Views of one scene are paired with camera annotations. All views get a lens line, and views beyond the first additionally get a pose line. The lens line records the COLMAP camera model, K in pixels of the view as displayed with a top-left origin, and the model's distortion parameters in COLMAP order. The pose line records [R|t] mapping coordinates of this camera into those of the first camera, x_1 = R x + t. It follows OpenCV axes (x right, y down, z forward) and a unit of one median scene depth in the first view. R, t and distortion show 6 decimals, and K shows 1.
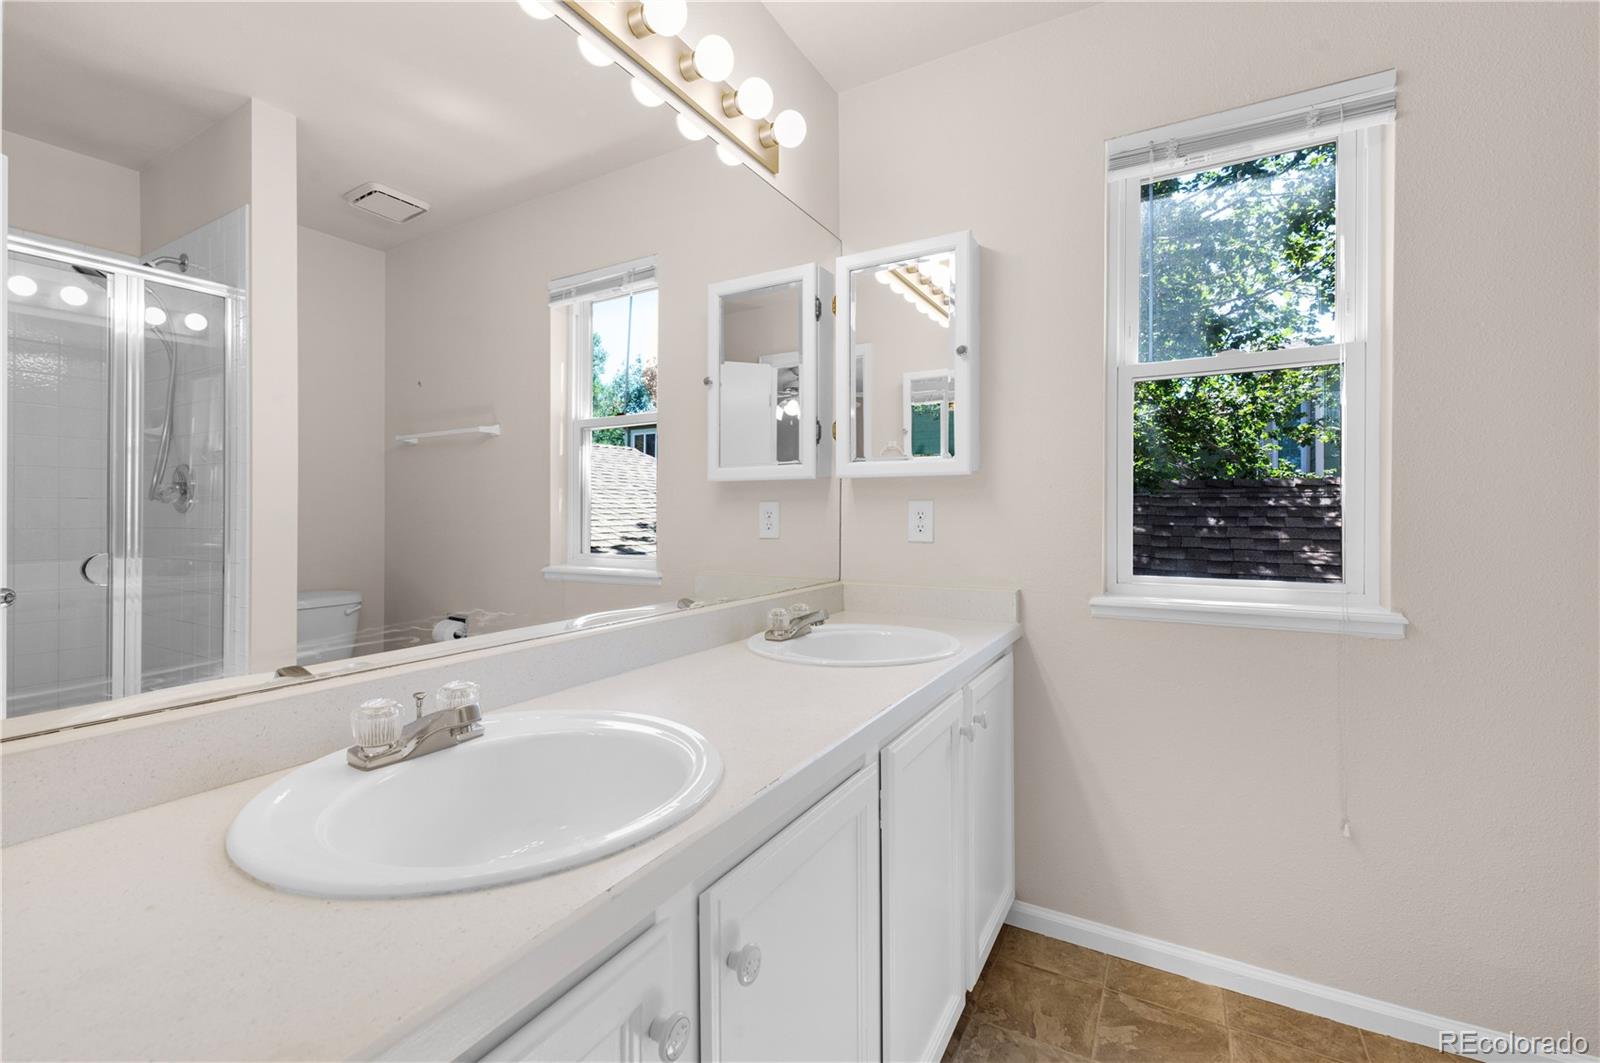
lens RADIAL K [[685.9, 0, 797.7], [0, 685.9, 519.4], [0, 0, 1]] dist [0.017582, -0.010287]
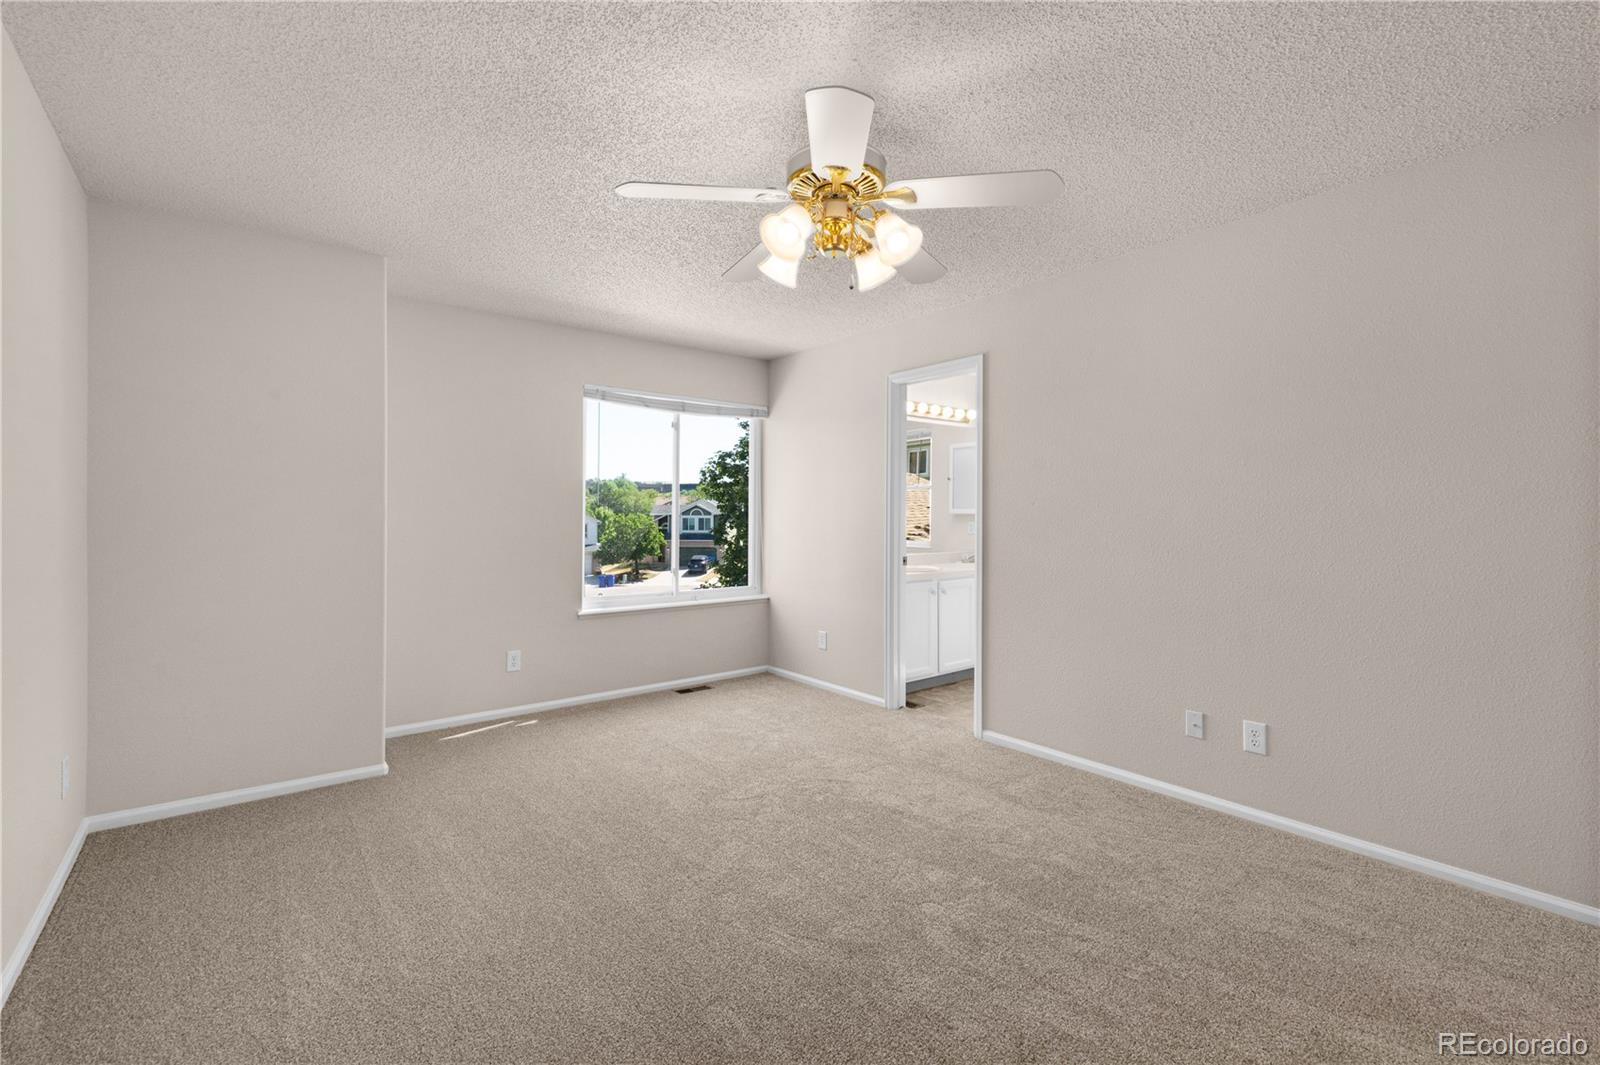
lens RADIAL K [[685.9, 0, 797.7], [0, 685.9, 520.4], [0, 0, 1]] dist [0.017582, -0.010287]
pose [[0.925885, 0.002179, -0.377800, 0.168384], [-0.001699, 0.999997, 0.001603, -0.016343], [0.377803, -0.000842, 0.925886, -0.864415]]
